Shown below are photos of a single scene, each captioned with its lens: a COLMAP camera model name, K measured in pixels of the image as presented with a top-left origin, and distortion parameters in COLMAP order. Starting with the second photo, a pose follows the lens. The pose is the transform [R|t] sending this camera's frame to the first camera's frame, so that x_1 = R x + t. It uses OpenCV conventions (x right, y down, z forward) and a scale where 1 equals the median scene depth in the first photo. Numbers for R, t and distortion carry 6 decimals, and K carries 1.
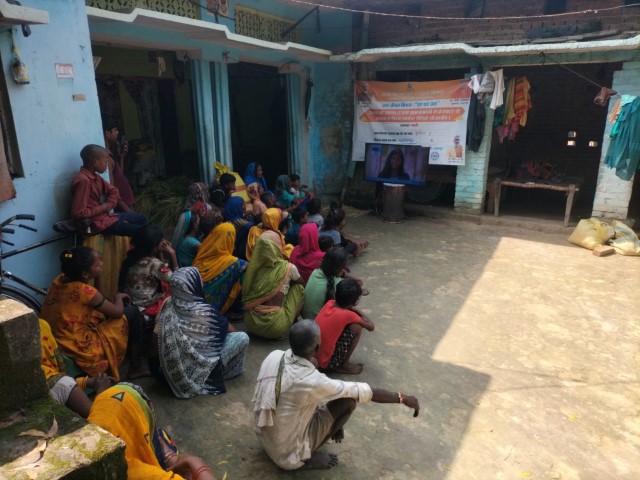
lens RADIAL K [[480.4, 0, 320.0], [0, 480.4, 240.0], [0, 0, 1]] dist [0.089089, -0.004421]
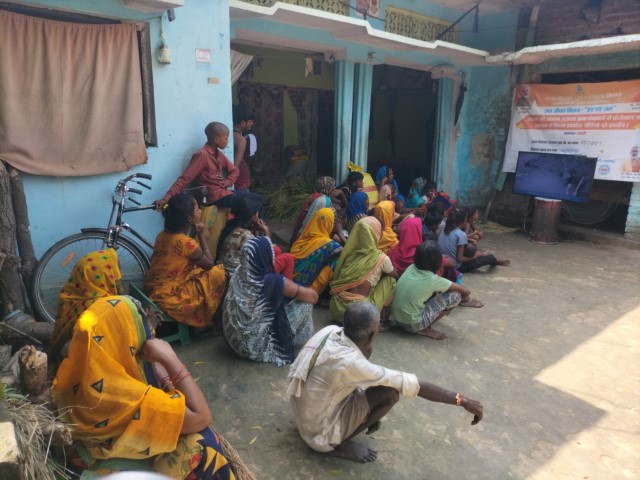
lens RADIAL K [[482.6, 0, 320.1], [0, 482.6, 252.3], [0, 0, 1]] dist [0.011620, -0.002002]
pose [[0.937138, 0.107909, -0.331856, 0.079723], [-0.117831, 0.992985, -0.009857, 0.042885], [0.328464, 0.048340, 0.943279, 0.052321]]
